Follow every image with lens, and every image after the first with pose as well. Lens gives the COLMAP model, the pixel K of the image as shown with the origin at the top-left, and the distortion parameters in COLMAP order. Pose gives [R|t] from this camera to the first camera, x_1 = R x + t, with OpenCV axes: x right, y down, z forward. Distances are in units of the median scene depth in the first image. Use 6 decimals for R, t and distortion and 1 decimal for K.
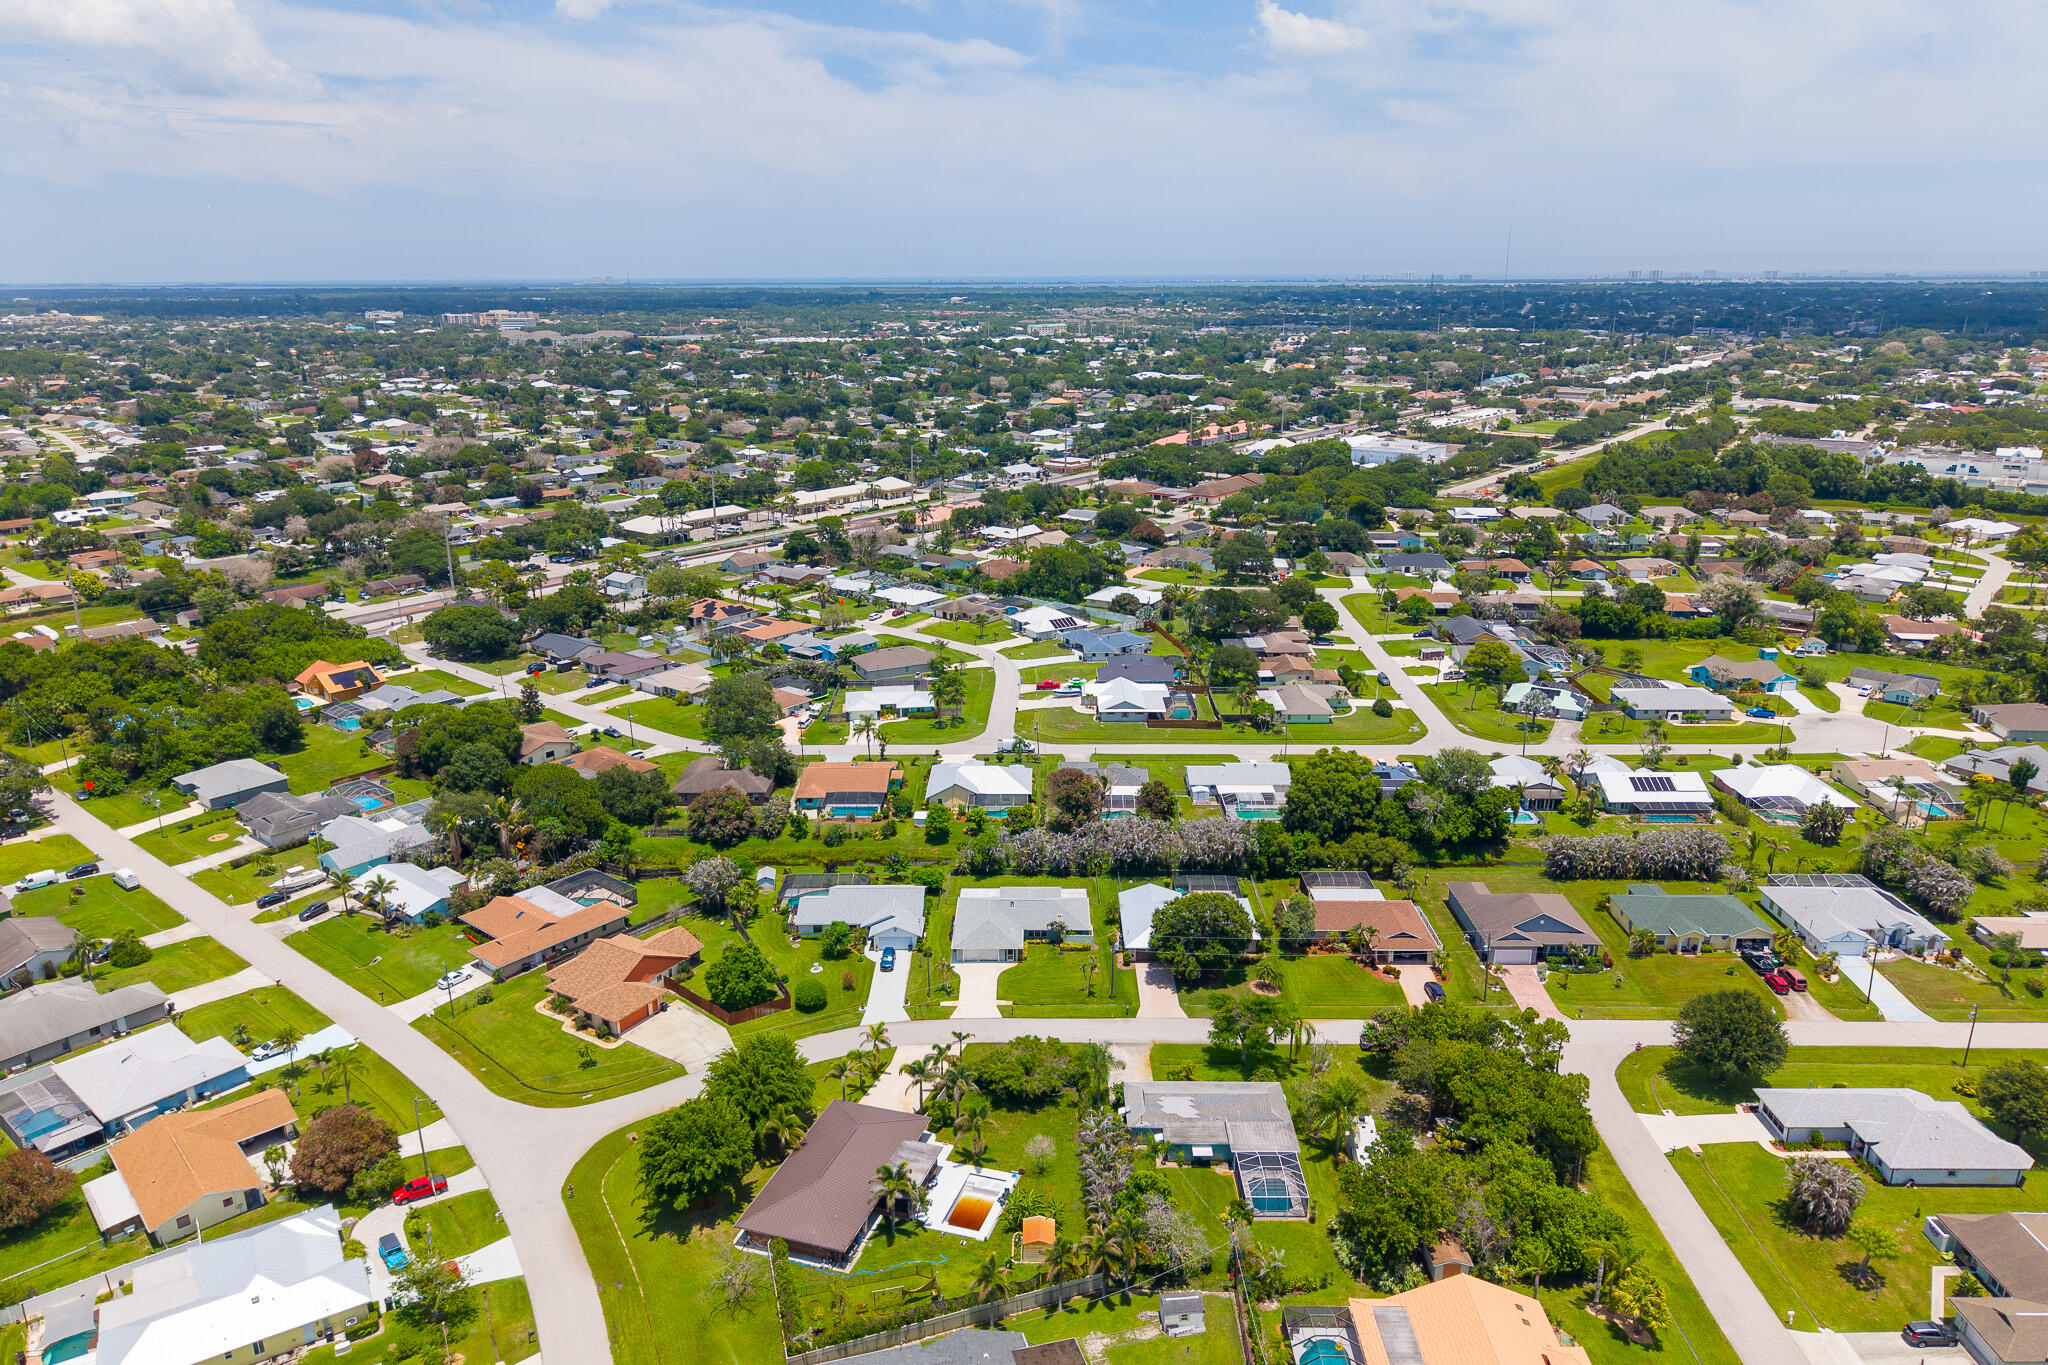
lens RADIAL K [[1369.6, 0, 1024.0], [0, 1369.6, 682.5], [0, 0, 1]] dist [0.020460, -0.004515]
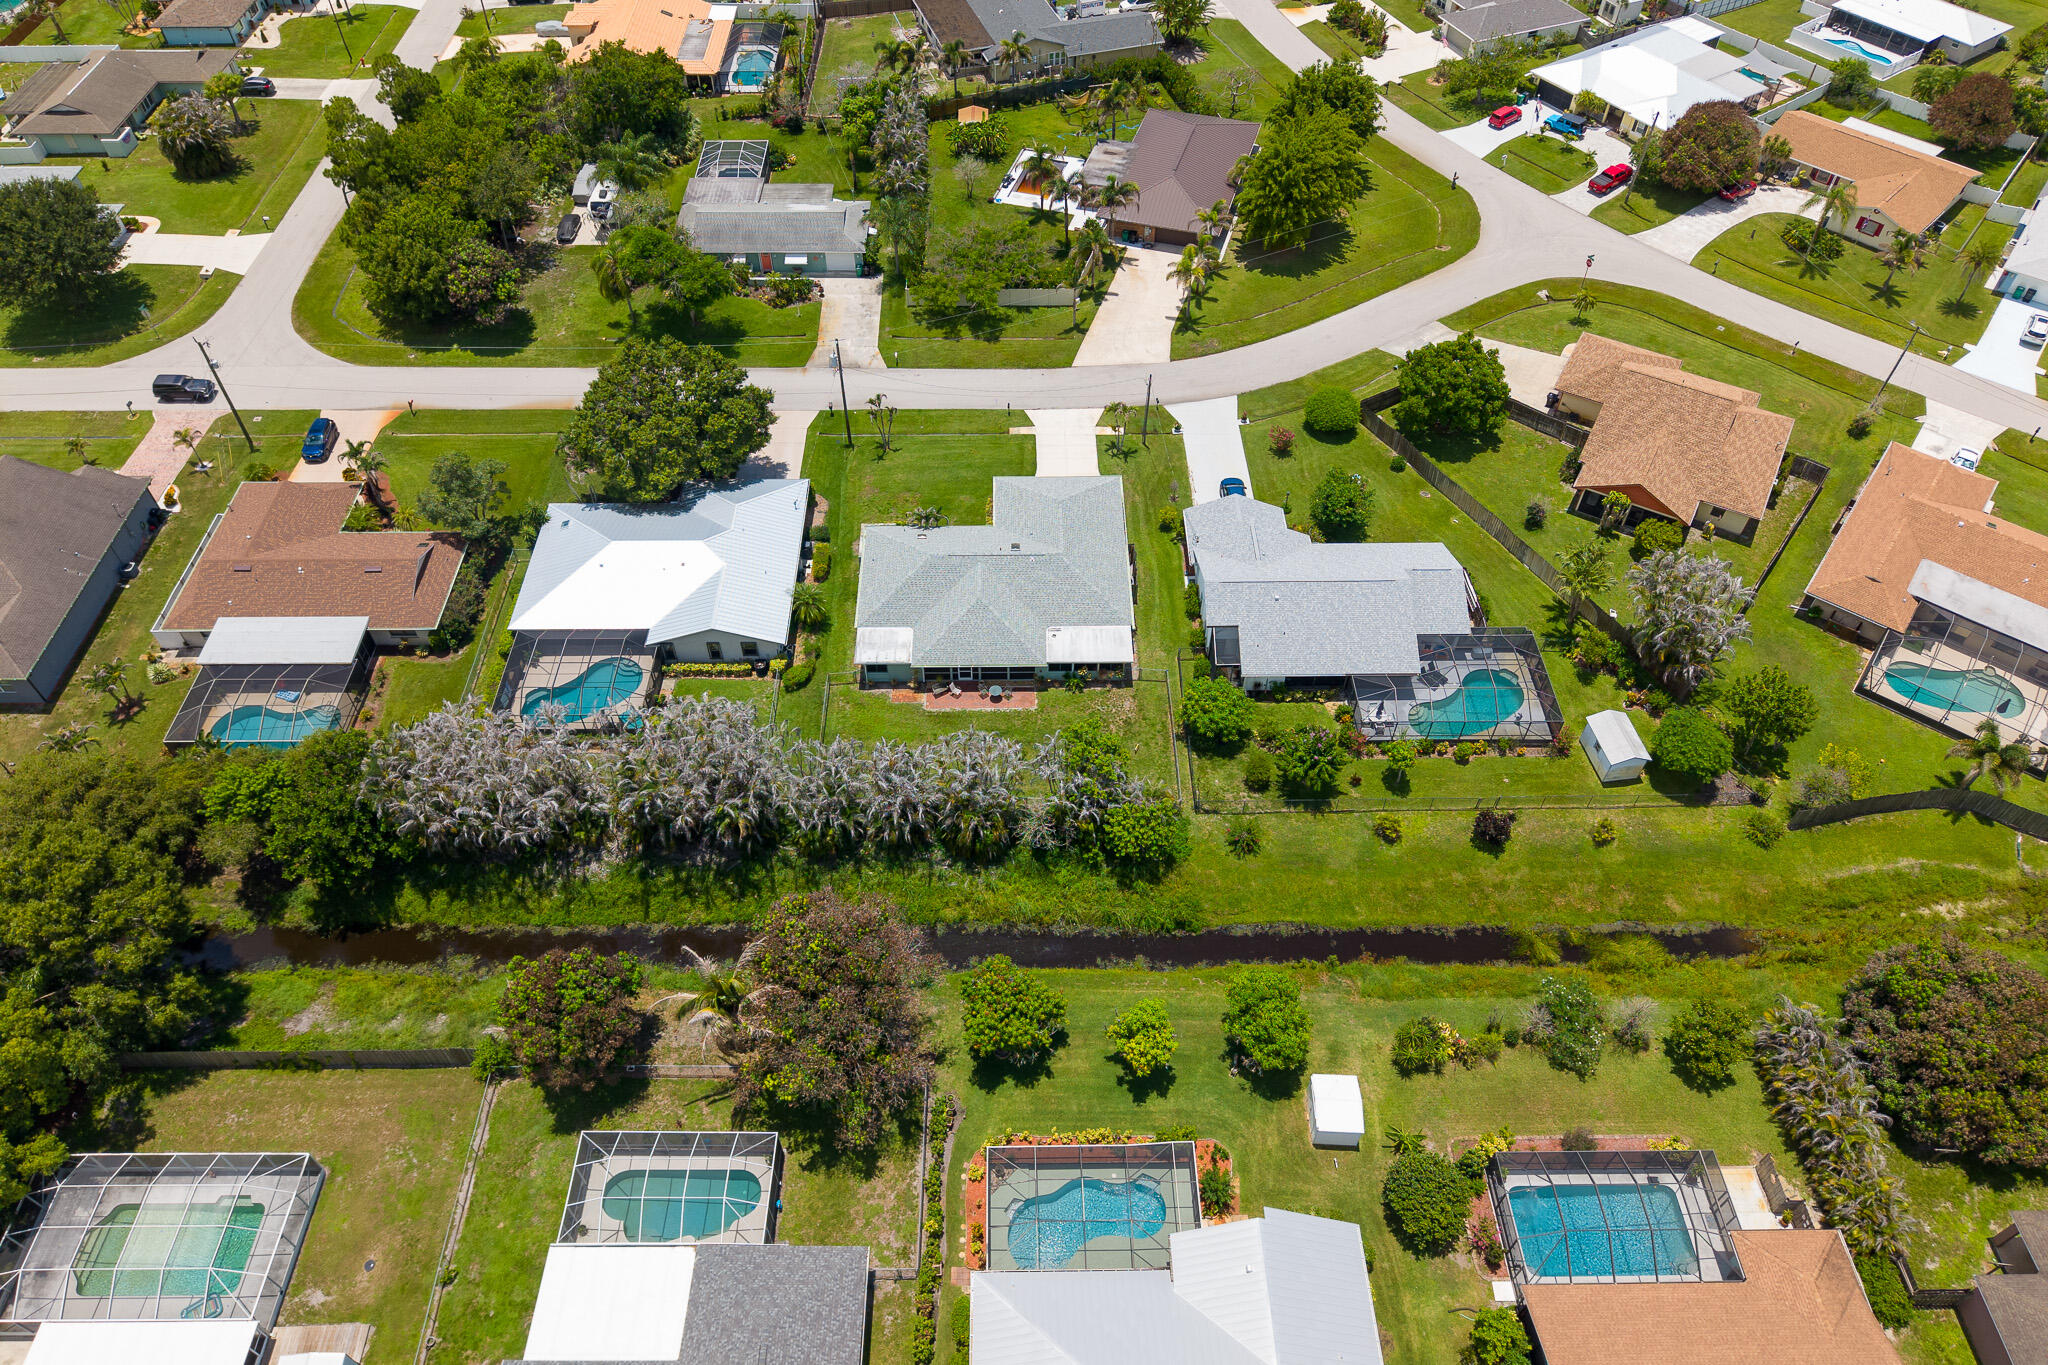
lens RADIAL K [[1369.6, 0, 1024.0], [0, 1369.6, 682.5], [0, 0, 1]] dist [0.020460, -0.004515]
pose [[-0.999738, 0.020339, -0.010524, -0.005035], [-0.001290, 0.408816, 0.912616, -0.244404], [0.022864, 0.912390, -0.408682, 1.140877]]
